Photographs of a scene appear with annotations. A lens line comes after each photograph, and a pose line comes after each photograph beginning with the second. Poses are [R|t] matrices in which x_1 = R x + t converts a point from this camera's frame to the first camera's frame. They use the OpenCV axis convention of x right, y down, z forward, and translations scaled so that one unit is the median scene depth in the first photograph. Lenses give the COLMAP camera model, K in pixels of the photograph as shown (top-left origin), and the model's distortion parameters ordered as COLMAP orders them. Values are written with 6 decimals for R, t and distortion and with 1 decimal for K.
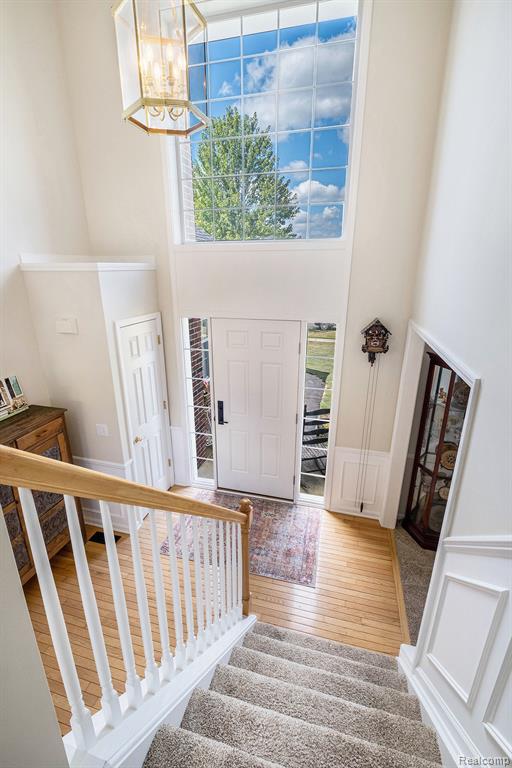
lens RADIAL K [[340.2, 0, 256.0], [0, 340.2, 384.0], [0, 0, 1]] dist [0.000205, 0.000020]
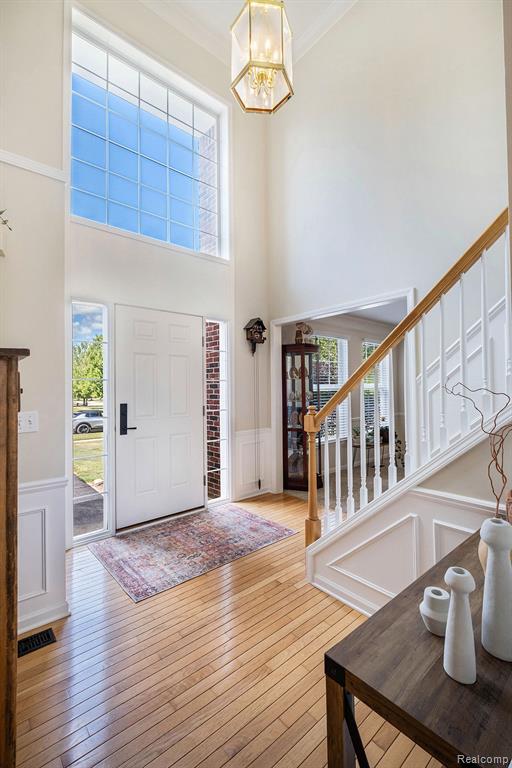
lens RADIAL K [[340.2, 0, 256.0], [0, 340.2, 384.0], [0, 0, 1]] dist [0.000205, 0.000020]
pose [[0.561962, -0.001879, 0.827161, -0.666660], [0.270319, 0.945507, -0.181503, 0.266938], [-0.781746, 0.325595, 0.531847, 0.324449]]
